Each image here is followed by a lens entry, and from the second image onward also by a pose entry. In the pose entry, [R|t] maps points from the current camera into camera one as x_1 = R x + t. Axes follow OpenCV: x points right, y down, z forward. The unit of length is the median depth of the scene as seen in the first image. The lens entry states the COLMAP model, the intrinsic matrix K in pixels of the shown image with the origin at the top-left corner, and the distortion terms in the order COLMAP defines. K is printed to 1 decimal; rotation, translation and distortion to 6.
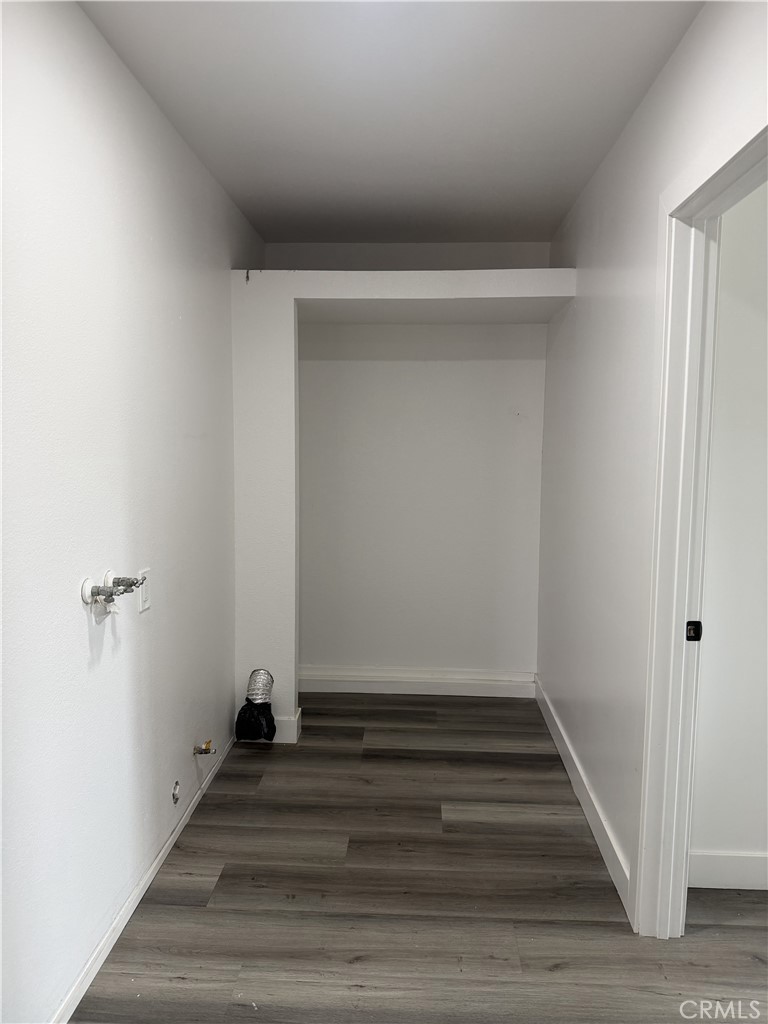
lens RADIAL K [[715.5, 0, 384.0], [0, 715.5, 512.0], [0, 0, 1]] dist [-0.001297, -0.000839]
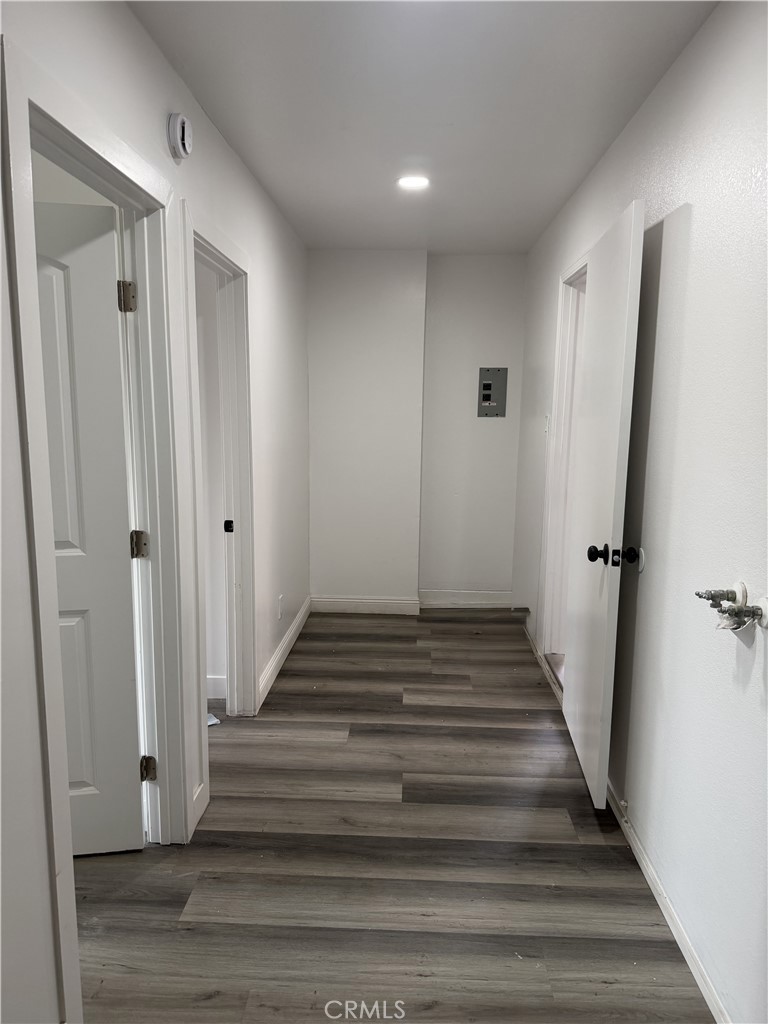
lens RADIAL K [[698.4, 0, 384.0], [0, 698.4, 512.0], [0, 0, 1]] dist [-0.004254, -0.007459]
pose [[-0.999724, -0.017264, -0.015927, 0.030487], [-0.020730, 0.967329, 0.252675, -0.132667], [0.011044, 0.252936, -0.967420, 1.189078]]
